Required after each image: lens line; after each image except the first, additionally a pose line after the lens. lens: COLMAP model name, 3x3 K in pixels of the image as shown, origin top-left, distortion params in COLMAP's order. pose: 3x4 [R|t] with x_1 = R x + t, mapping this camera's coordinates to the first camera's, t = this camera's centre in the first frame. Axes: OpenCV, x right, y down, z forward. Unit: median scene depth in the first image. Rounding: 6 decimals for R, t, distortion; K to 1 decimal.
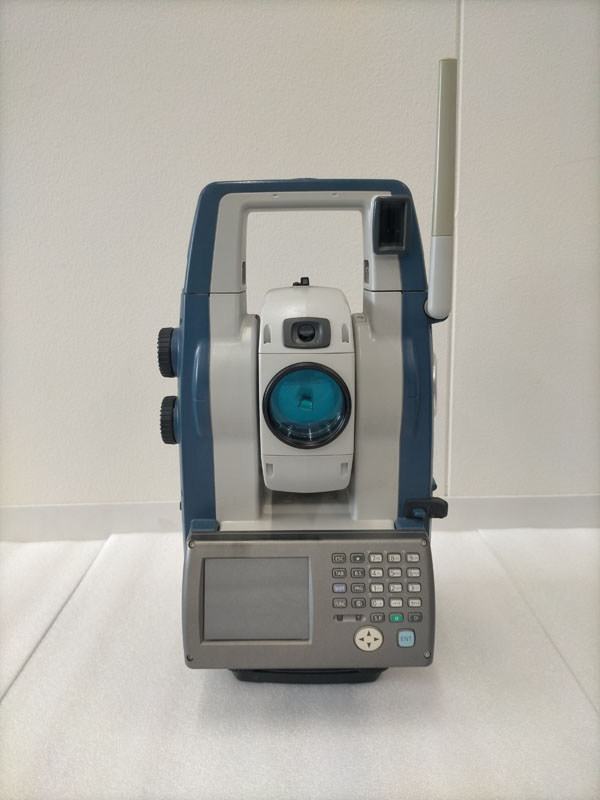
lens RADIAL K [[555.4, 0, 305.1], [0, 555.4, 403.1], [0, 0, 1]] dist [0.001846, 0.001743]
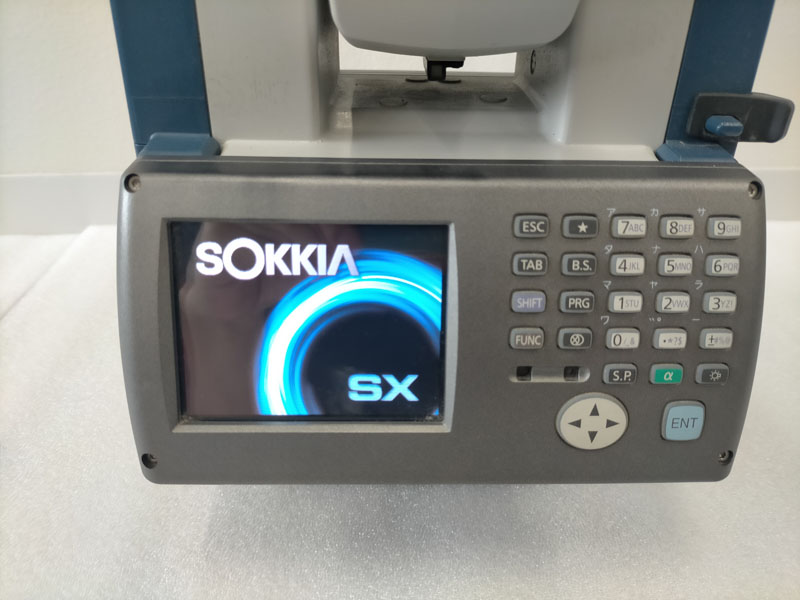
lens RADIAL K [[587.9, 0, 400.0], [0, 587.9, 300.0], [0, 0, 1]] dist [0.002690, 0.002331]
pose [[0.999474, 0.013444, 0.029526, -0.039058], [-0.021347, 0.957849, 0.286476, 0.215548], [-0.024430, -0.286956, 0.957632, 0.607825]]
